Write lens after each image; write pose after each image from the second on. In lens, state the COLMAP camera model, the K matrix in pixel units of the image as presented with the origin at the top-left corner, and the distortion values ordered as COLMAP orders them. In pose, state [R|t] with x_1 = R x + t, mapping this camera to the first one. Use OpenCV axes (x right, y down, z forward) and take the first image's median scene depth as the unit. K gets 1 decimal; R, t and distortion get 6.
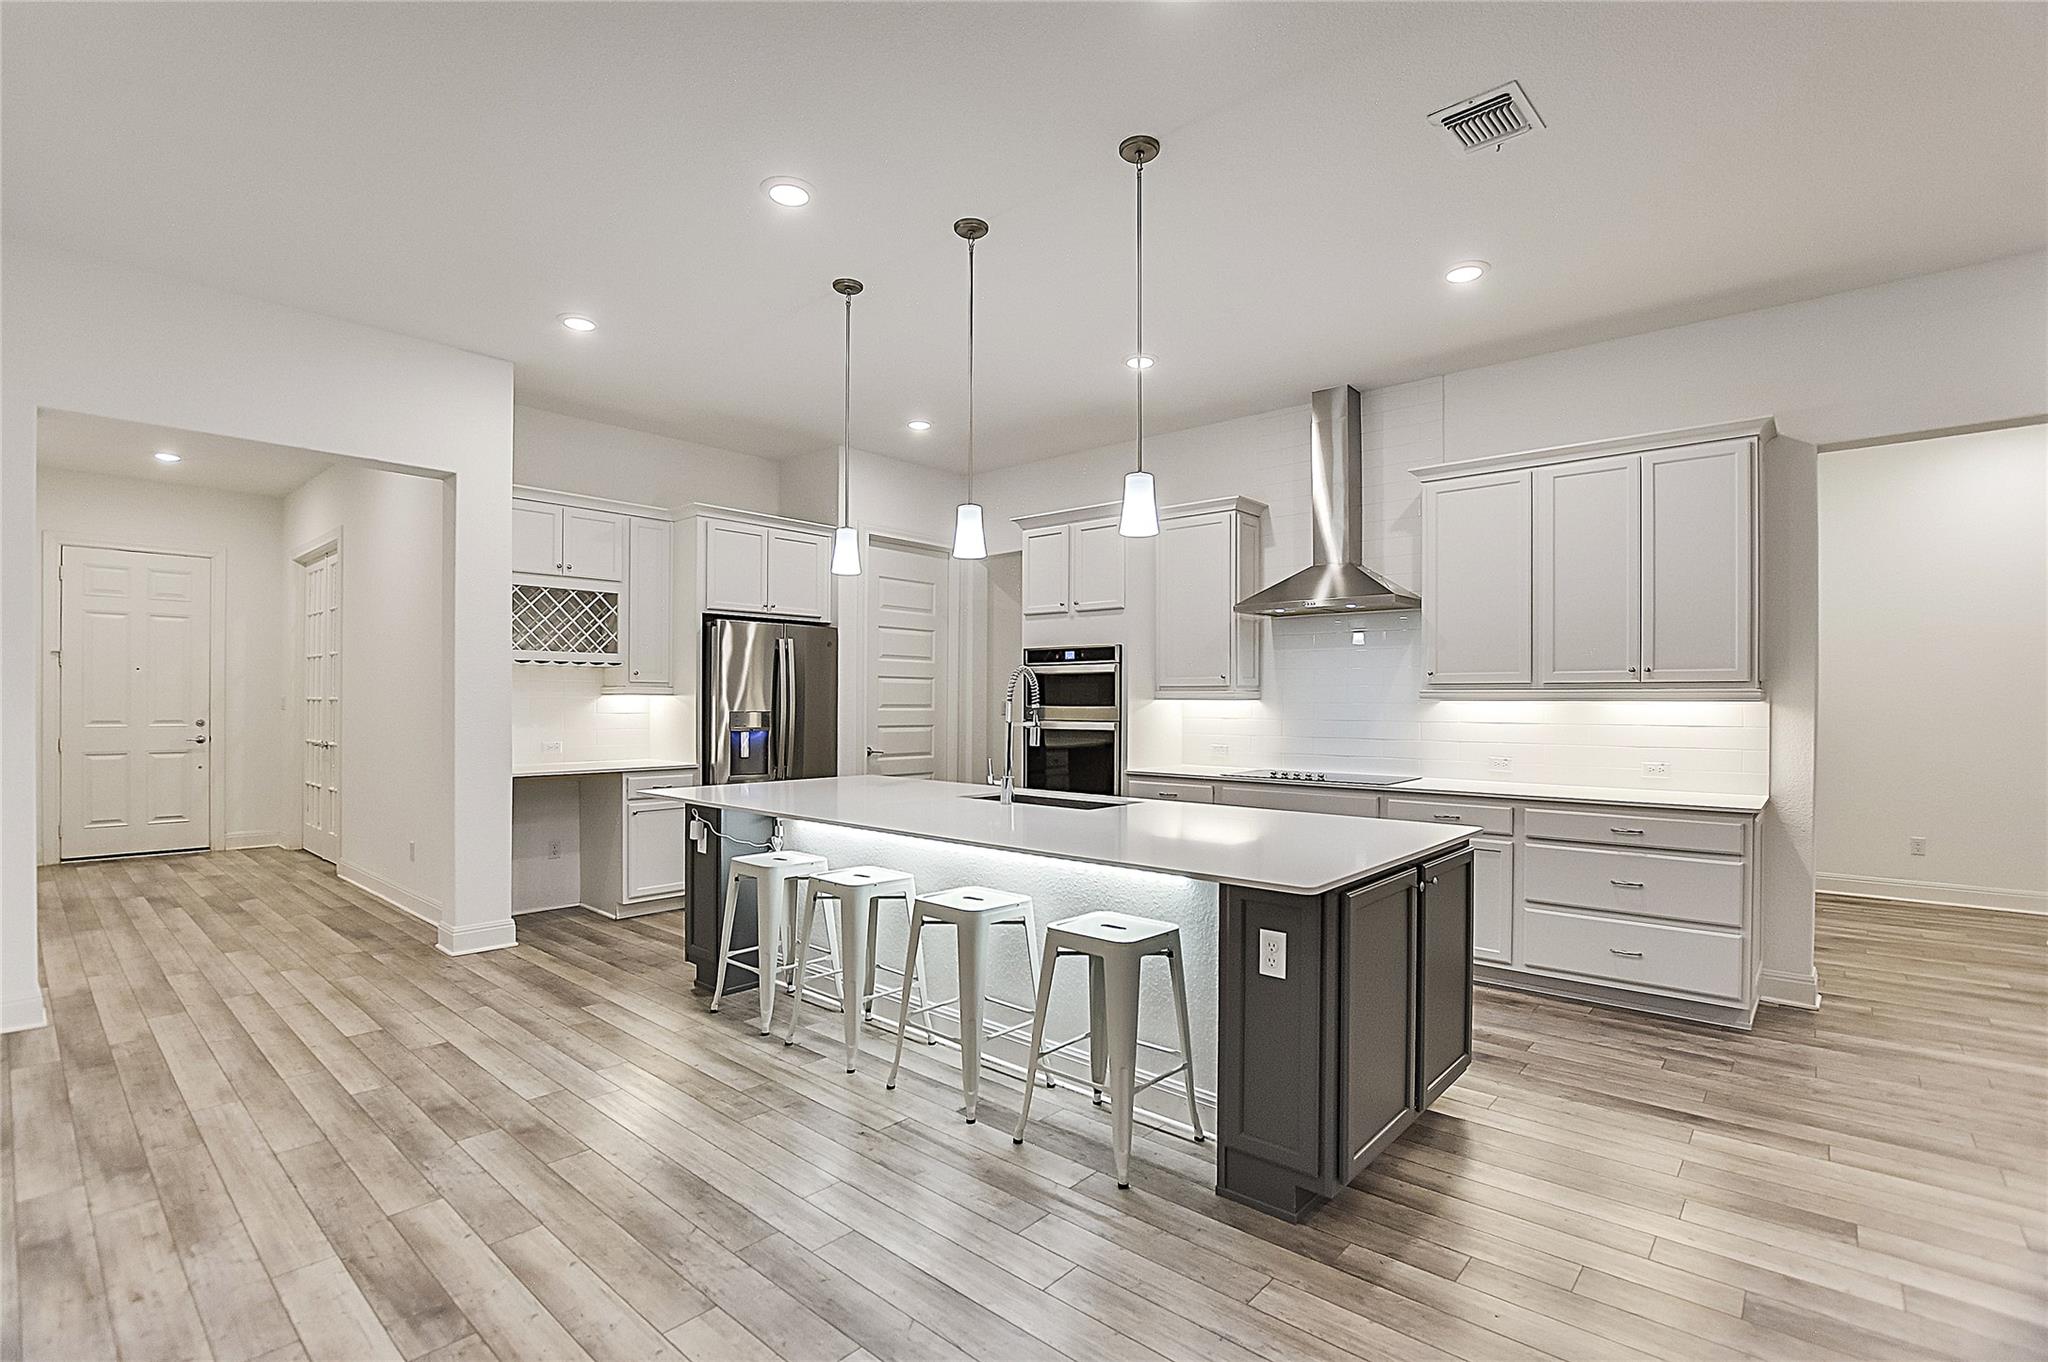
lens RADIAL K [[941.2, 0, 1021.1], [0, 941.2, 693.0], [0, 0, 1]] dist [-0.021727, 0.000276]
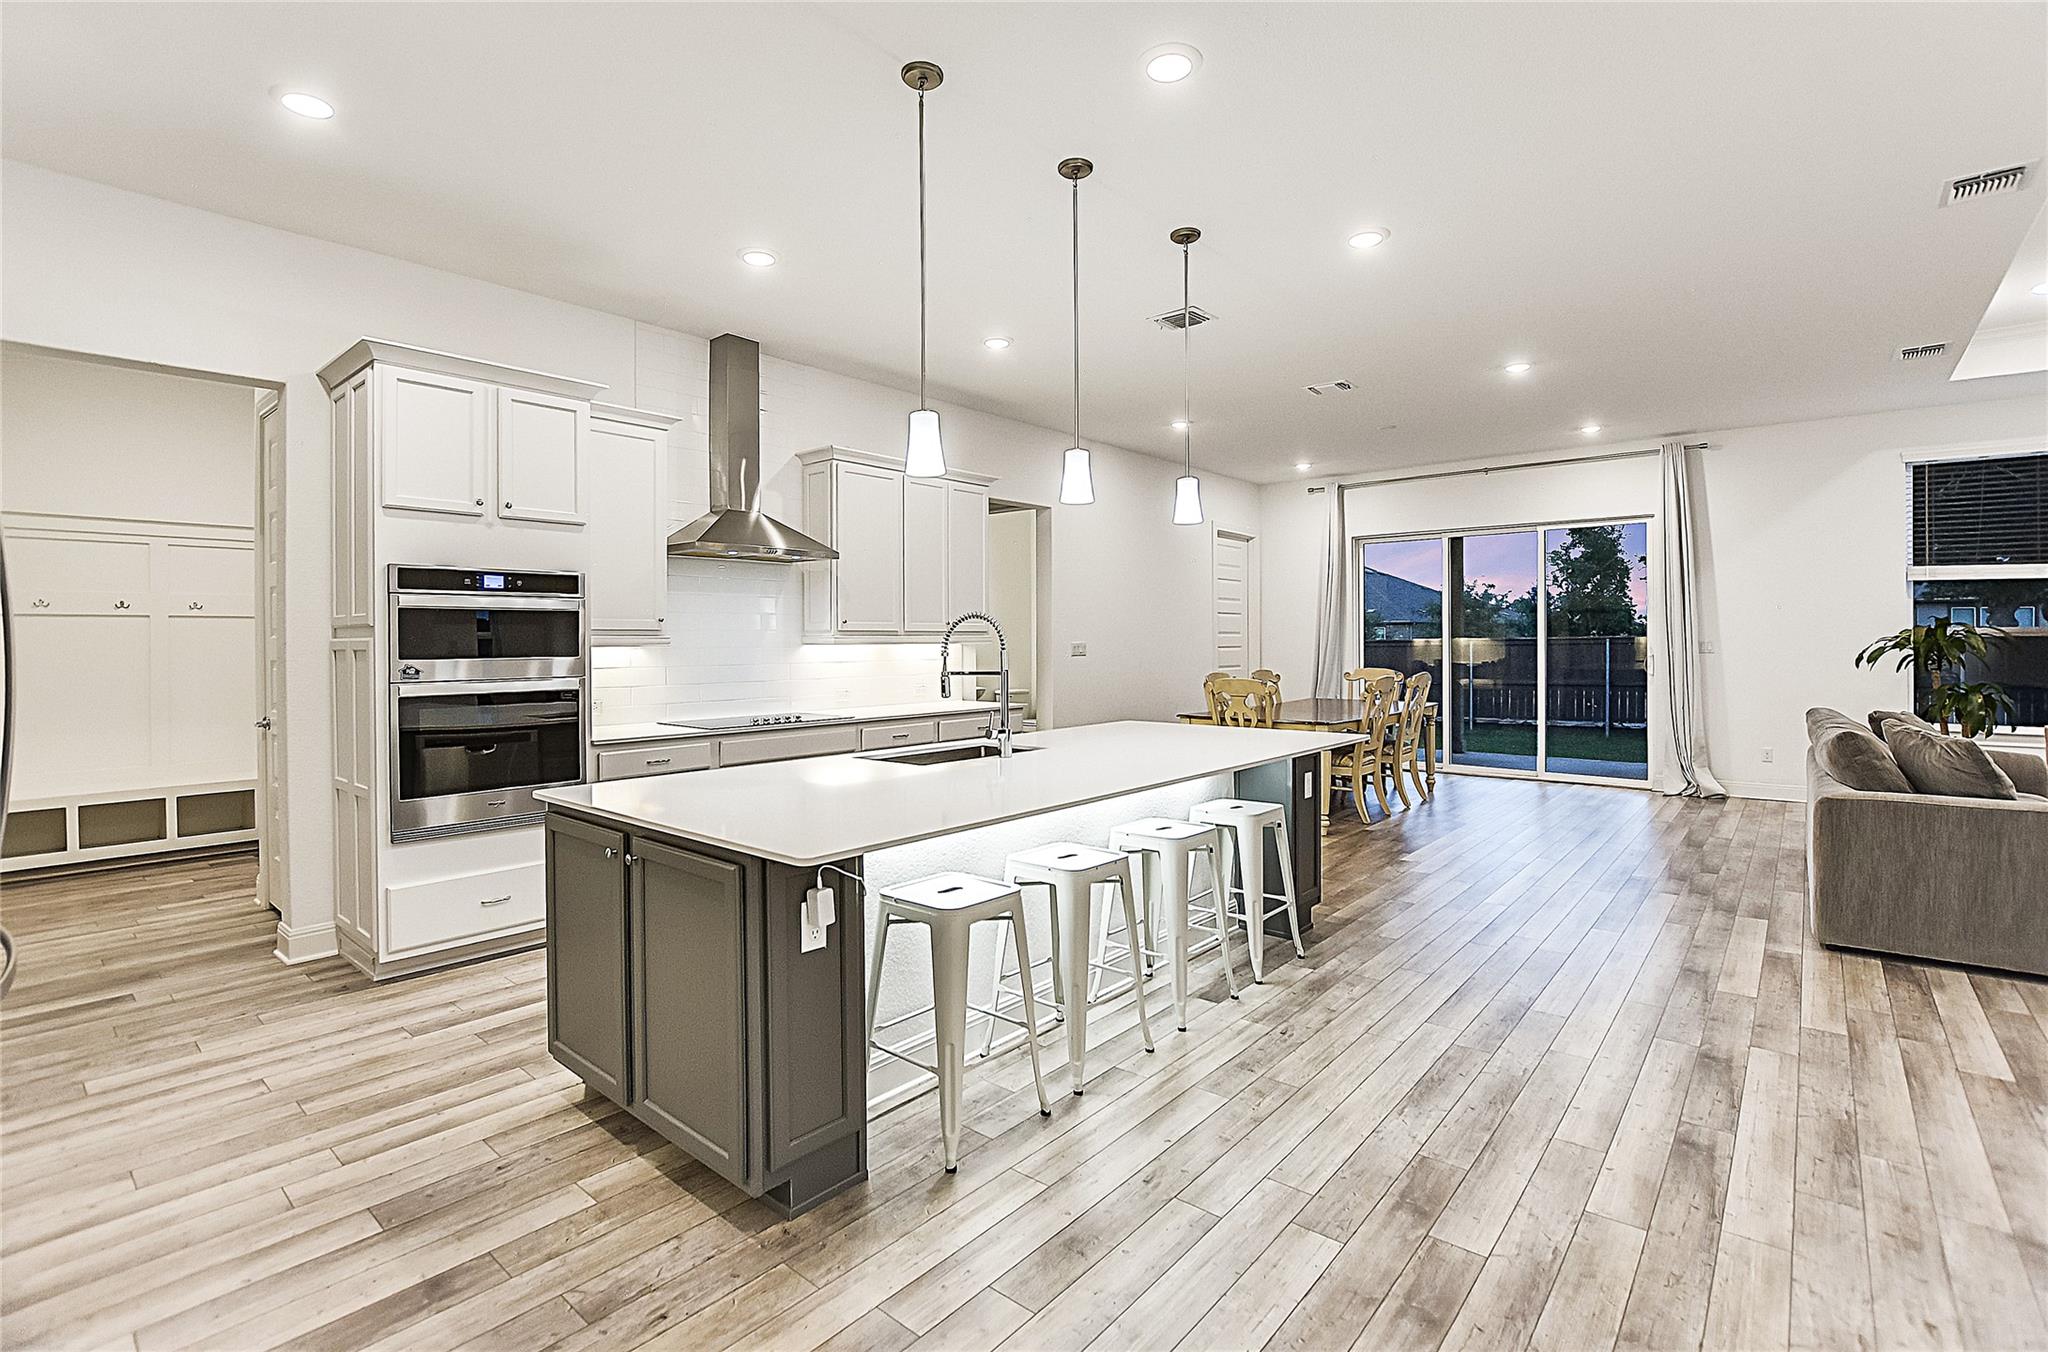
lens RADIAL K [[939.0, 0, 1008.5], [0, 939.0, 636.6], [0, 0, 1]] dist [-0.027671, 0.003320]
pose [[-0.012314, -0.003098, 0.999919, -0.818621], [-0.006944, 0.999971, 0.003013, -0.007442], [-0.999900, -0.006907, -0.012335, 0.853304]]
